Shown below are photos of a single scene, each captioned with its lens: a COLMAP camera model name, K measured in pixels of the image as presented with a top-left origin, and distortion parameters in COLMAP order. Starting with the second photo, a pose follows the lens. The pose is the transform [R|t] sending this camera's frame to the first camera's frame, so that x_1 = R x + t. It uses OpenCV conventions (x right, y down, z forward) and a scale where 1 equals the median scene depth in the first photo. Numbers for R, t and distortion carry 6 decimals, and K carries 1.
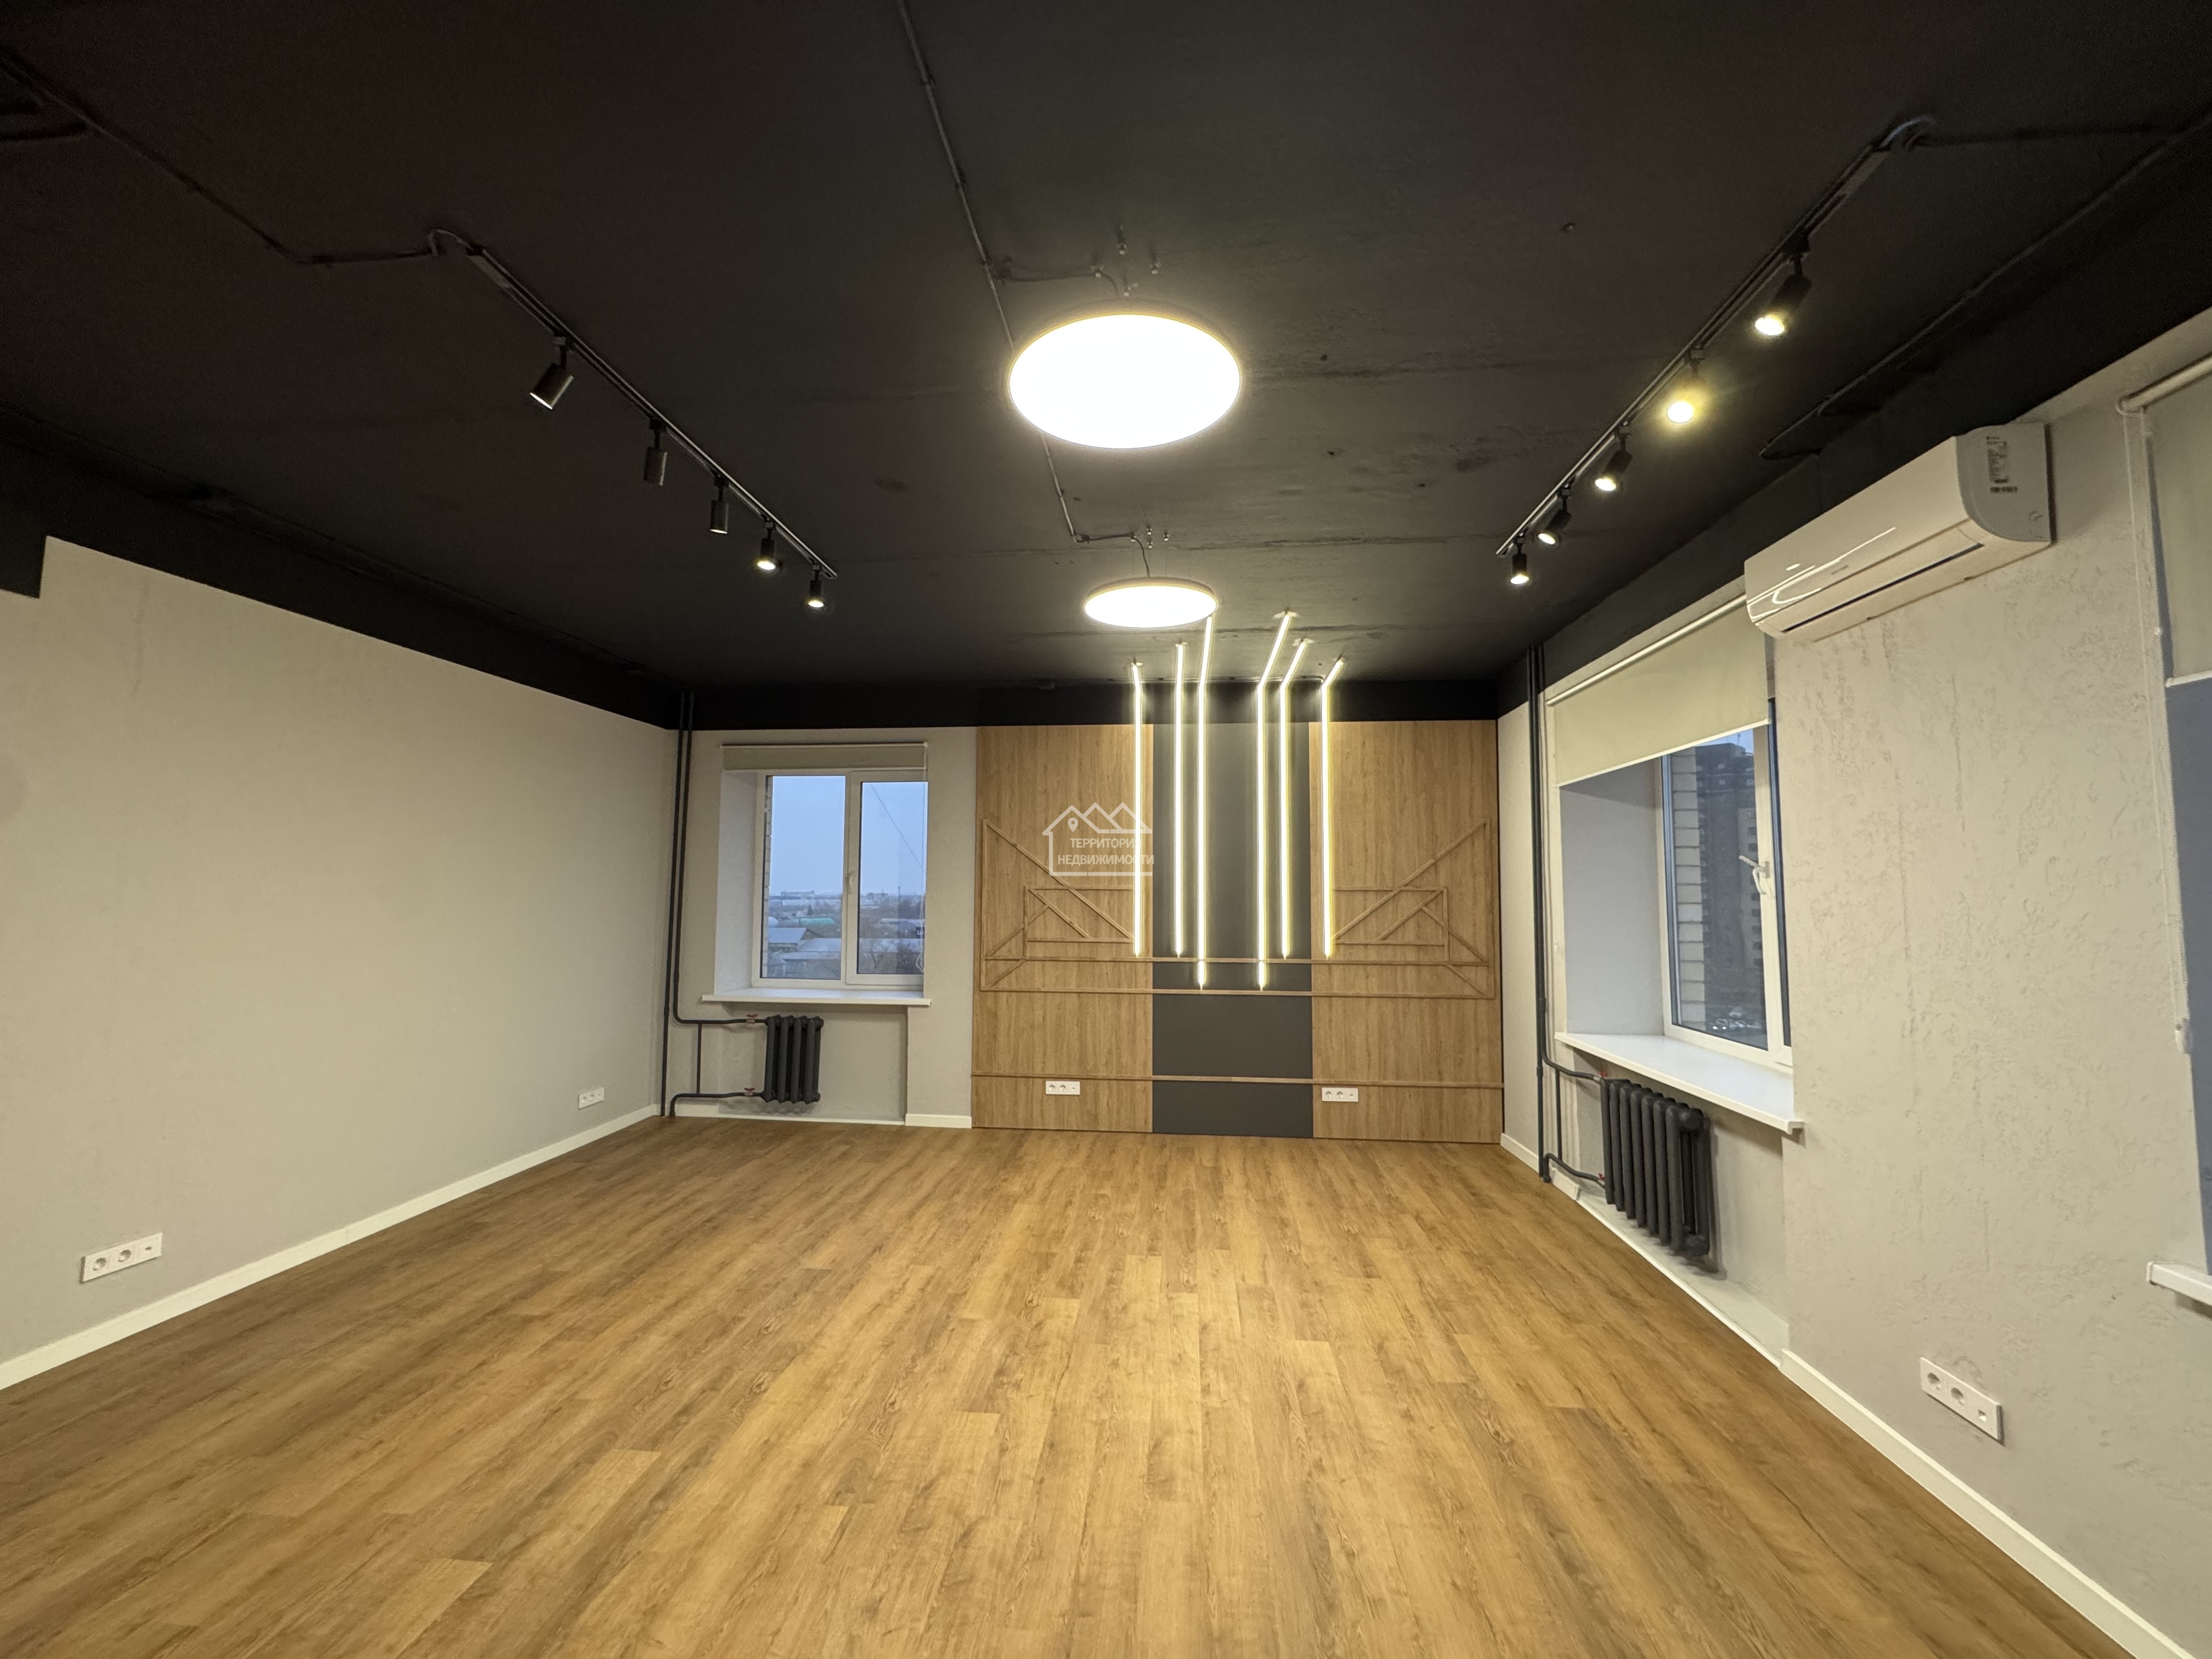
lens RADIAL K [[882.8, 0, 1103.8], [0, 882.8, 832.5], [0, 0, 1]] dist [-0.002572, 0.000601]
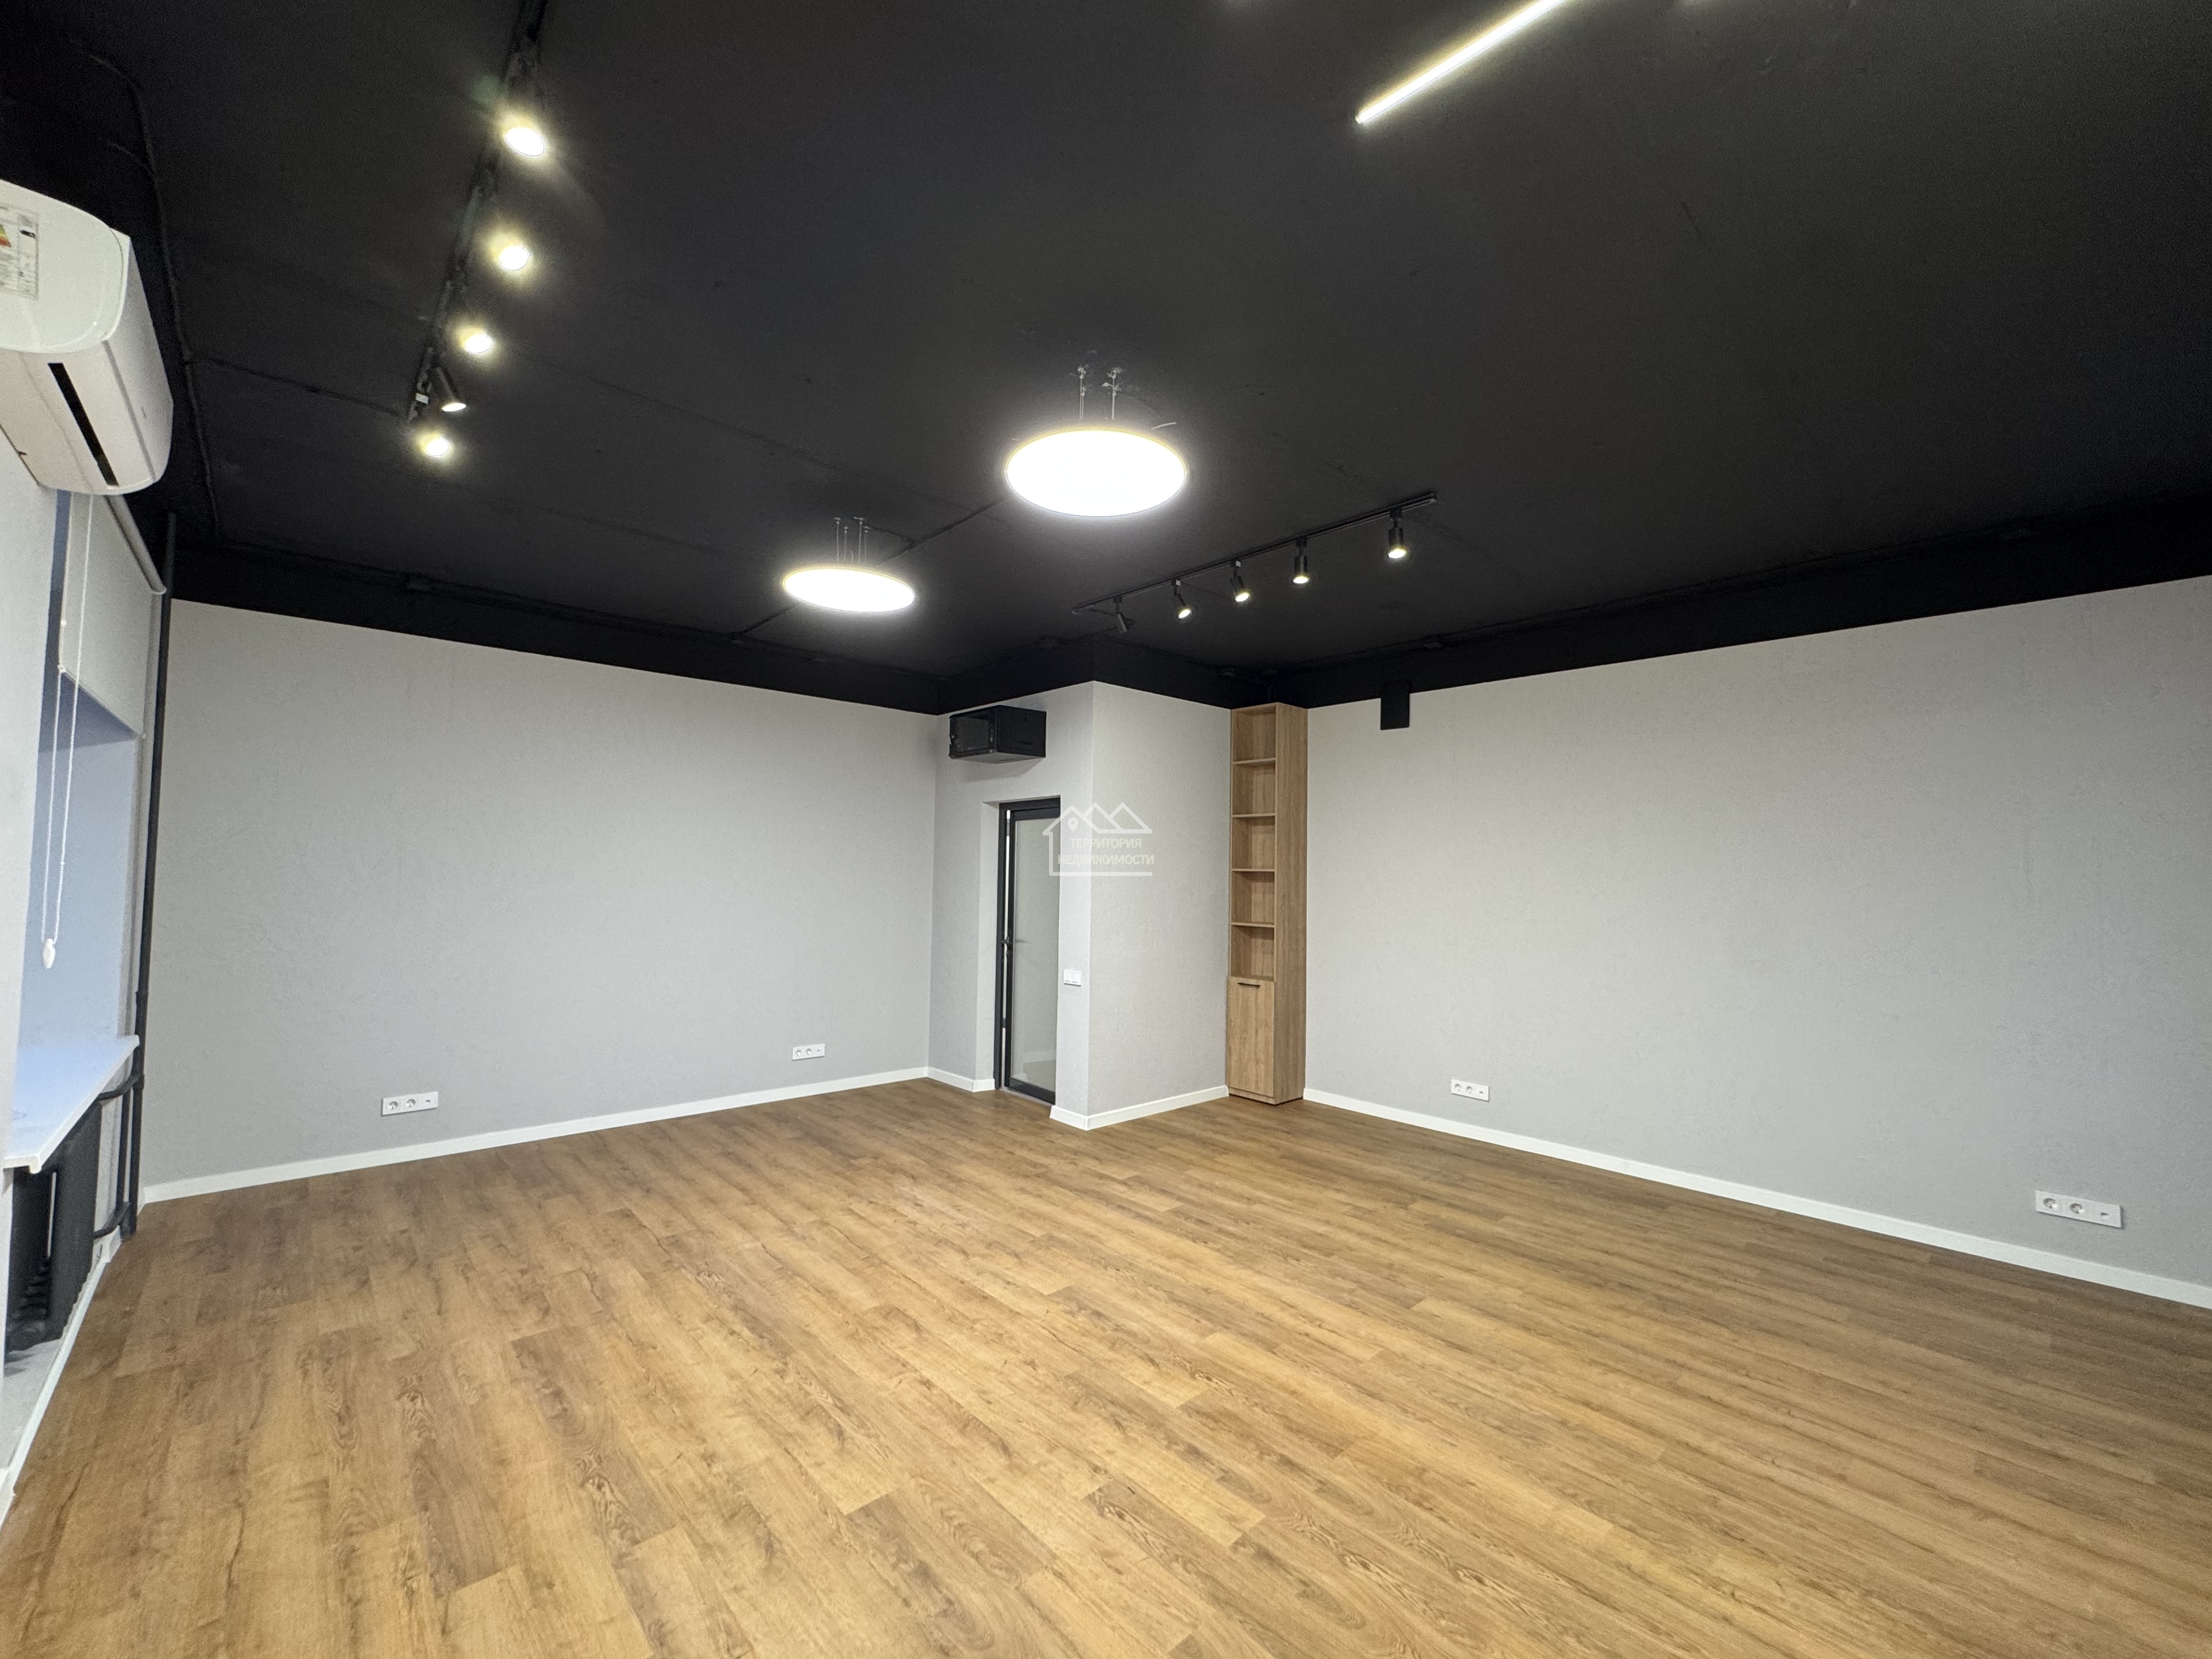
lens RADIAL K [[883.9, 0, 1106.0], [0, 883.9, 829.5], [0, 0, 1]] dist [-0.004399, 0.000527]
pose [[-0.665425, -0.052882, -0.744589, 0.470257], [0.031180, 0.994648, -0.098506, 0.090822], [0.745813, -0.088764, -0.660215, 1.182440]]
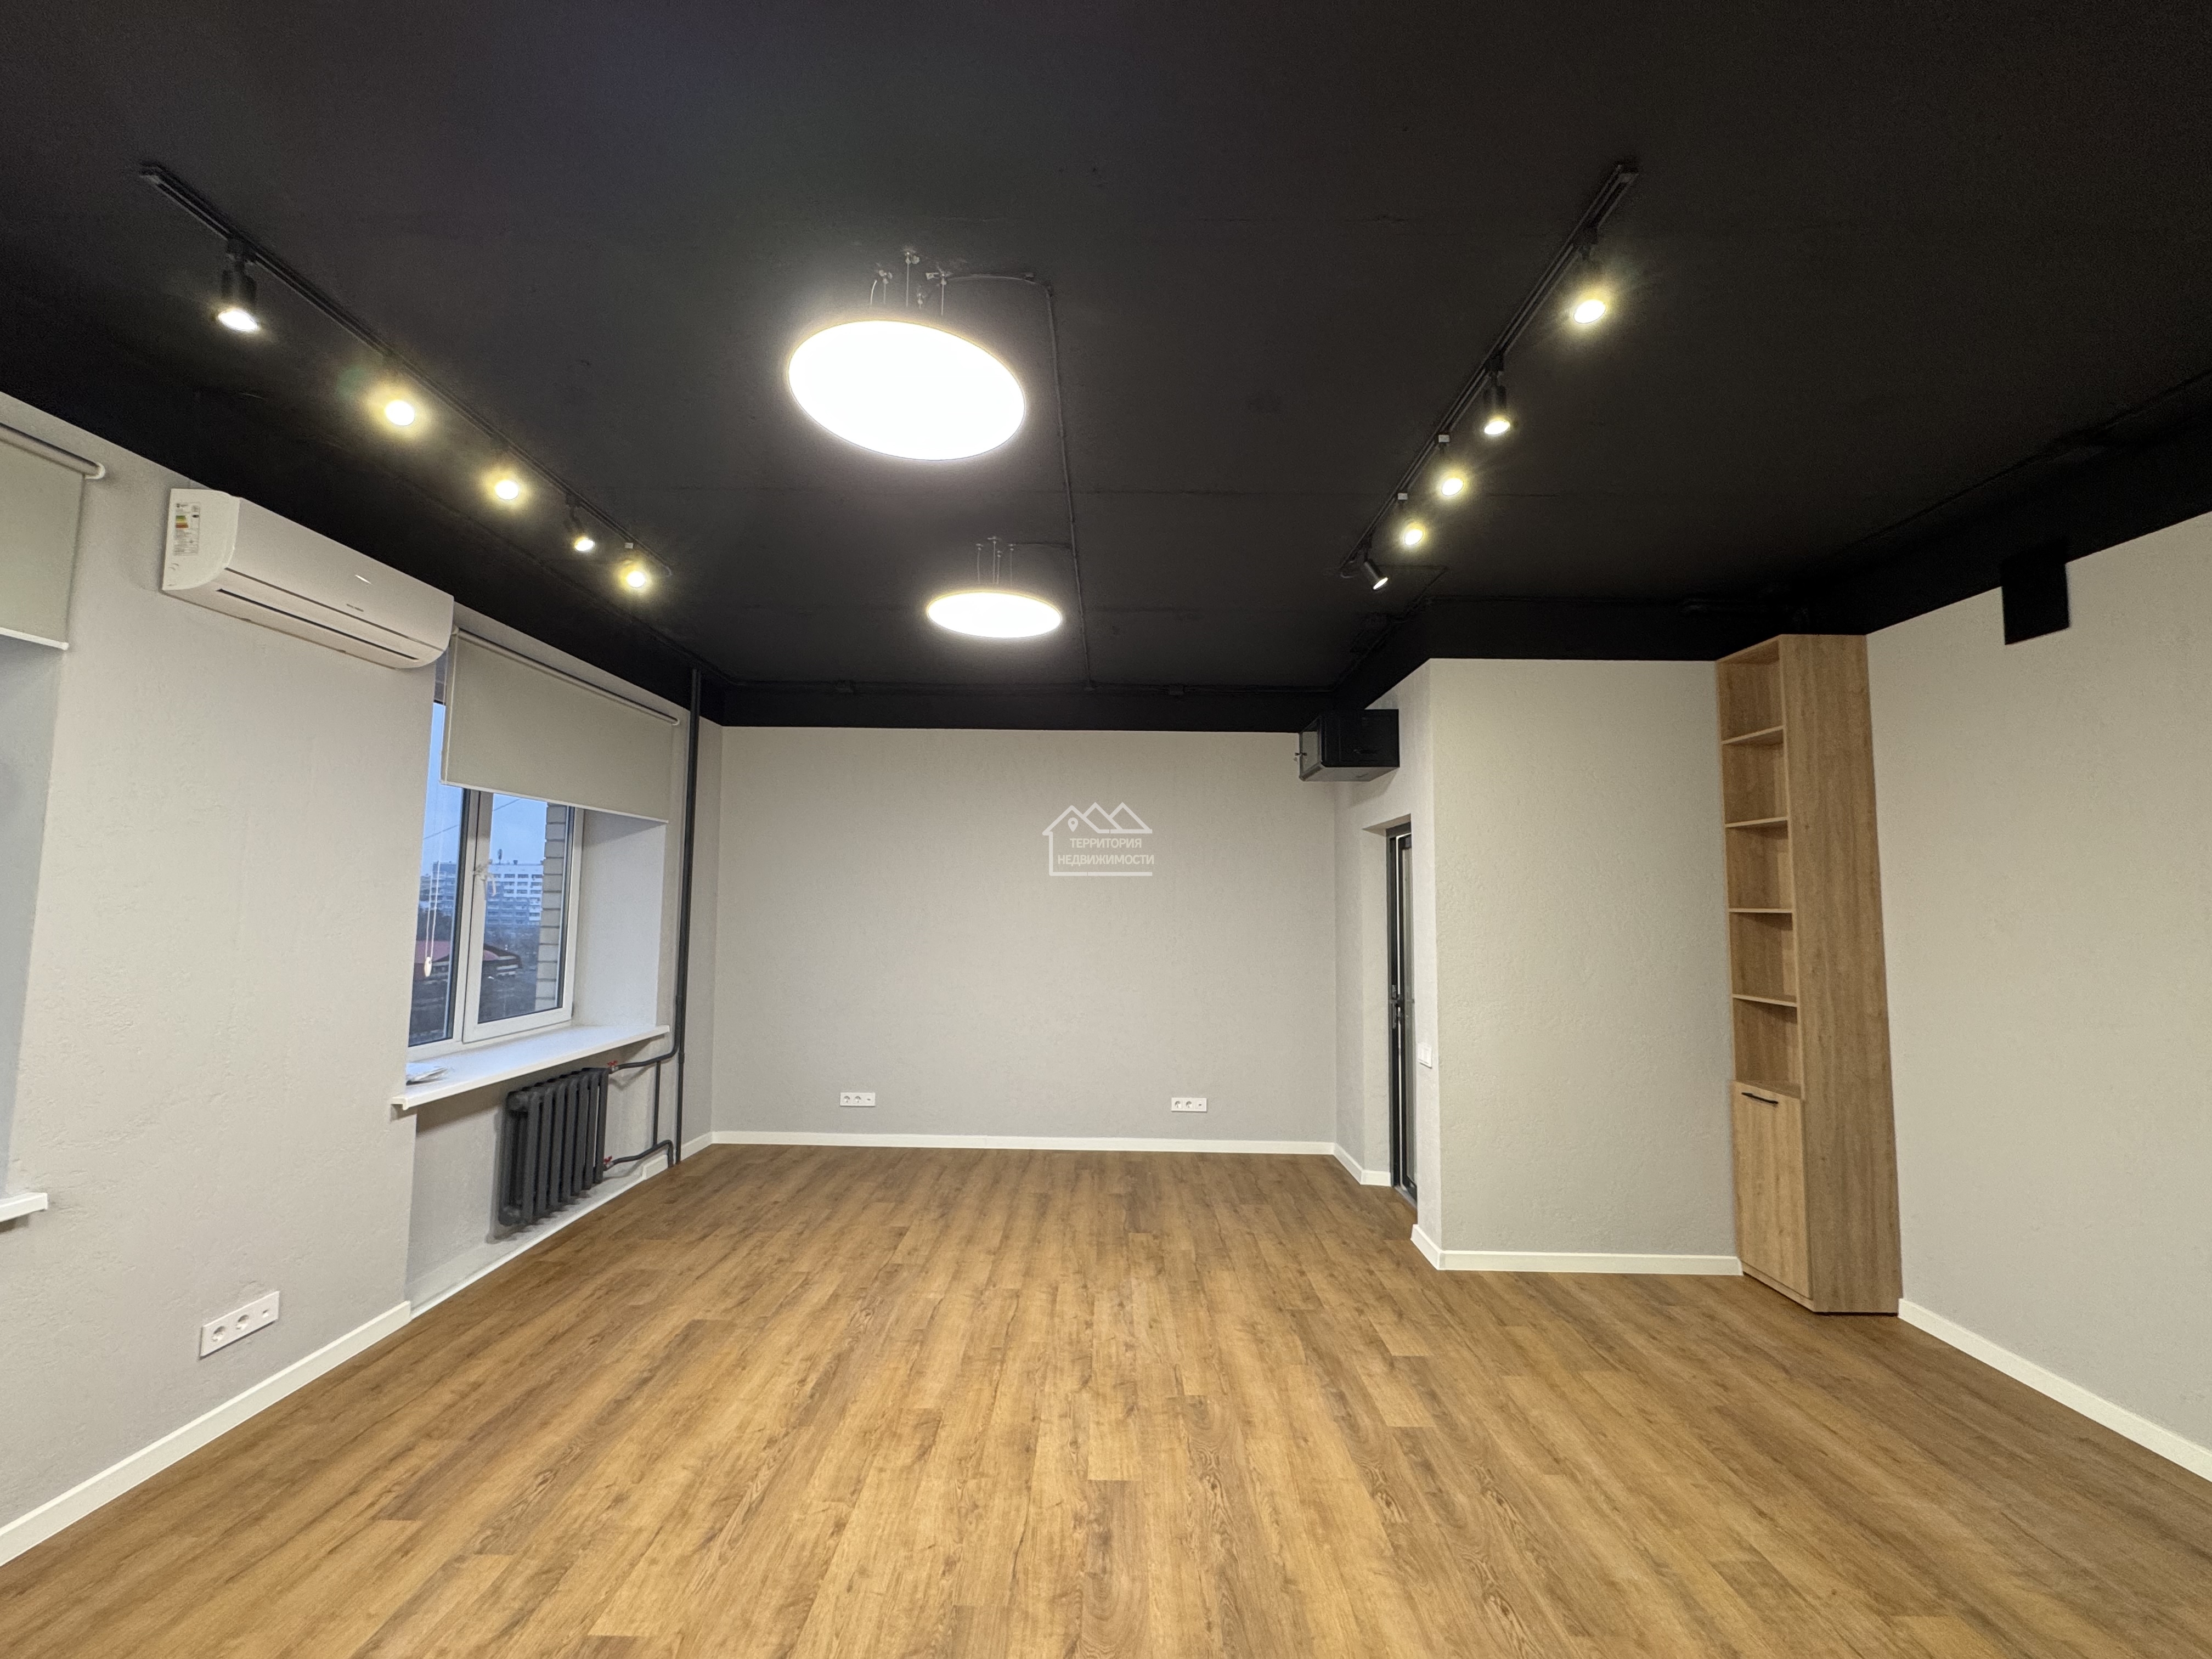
lens RADIAL K [[883.9, 0, 1106.0], [0, 883.9, 829.5], [0, 0, 1]] dist [-0.004399, 0.000527]
pose [[-0.995887, -0.025614, -0.086912, -0.024514], [-0.012076, 0.988175, -0.152854, 0.084993], [0.089800, -0.151176, -0.984419, 1.231127]]
